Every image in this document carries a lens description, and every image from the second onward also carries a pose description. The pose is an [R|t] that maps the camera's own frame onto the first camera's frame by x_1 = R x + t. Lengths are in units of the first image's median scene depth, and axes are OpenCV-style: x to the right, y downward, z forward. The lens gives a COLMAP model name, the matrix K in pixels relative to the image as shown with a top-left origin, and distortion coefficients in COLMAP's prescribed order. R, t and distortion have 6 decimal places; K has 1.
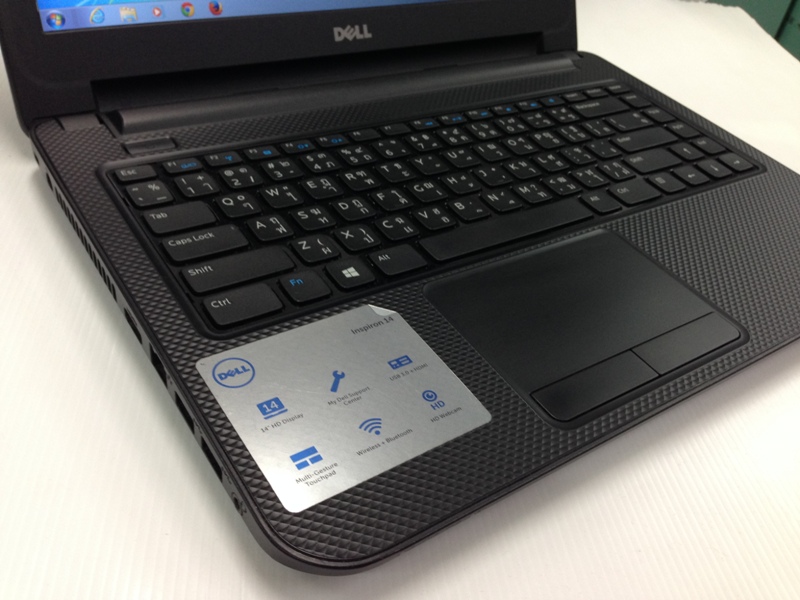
lens RADIAL K [[759.4, 0, 400.0], [0, 759.4, 300.0], [0, 0, 1]] dist [0.013243, 0.000013]
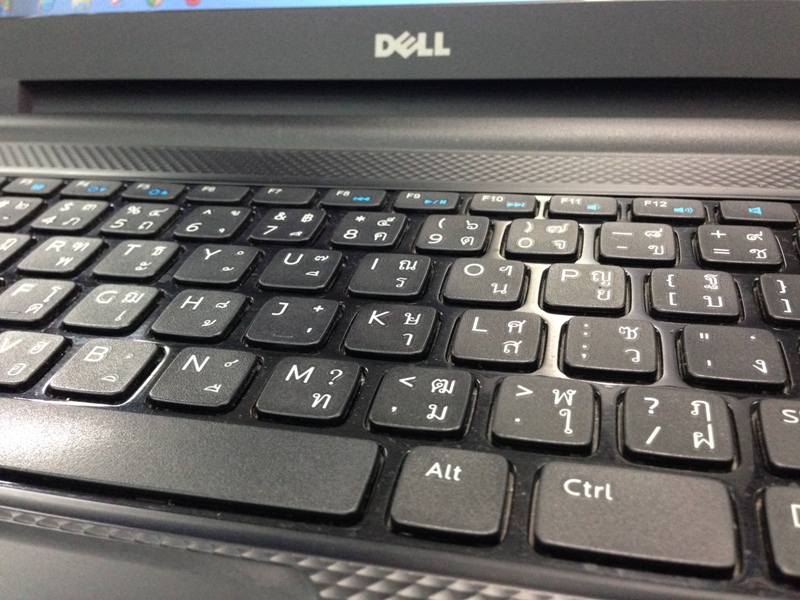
lens RADIAL K [[759.4, 0, 400.0], [0, 759.4, 300.0], [0, 0, 1]] dist [0.013243, 0.000013]
pose [[0.644544, 0.218317, -0.732735, 0.392956], [-0.338513, 0.940800, -0.017460, -0.162508], [0.685546, 0.259294, 0.680290, 0.668306]]
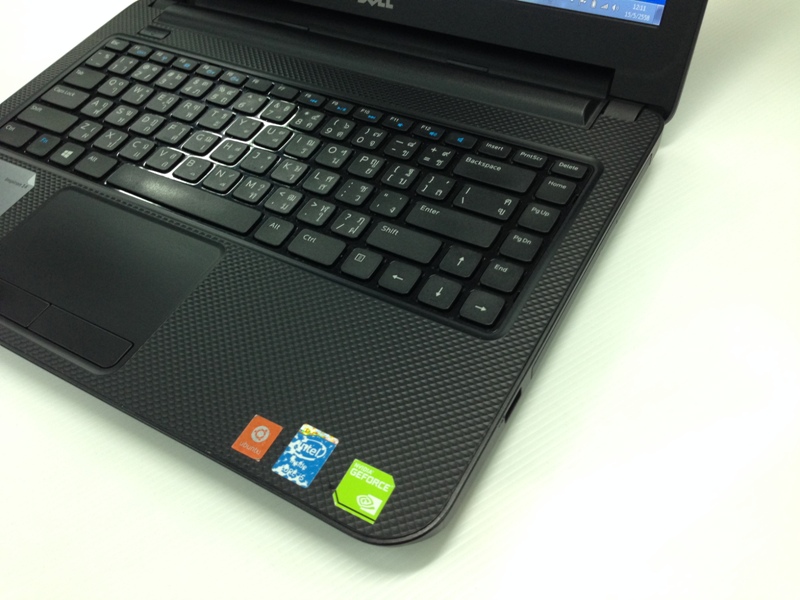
lens RADIAL K [[759.4, 0, 400.0], [0, 759.4, 300.0], [0, 0, 1]] dist [0.013243, 0.000013]
pose [[0.390592, 0.561521, -0.729474, 0.950678], [-0.433662, 0.811222, 0.392245, -0.446033], [0.812019, 0.163138, 0.560367, 0.520728]]
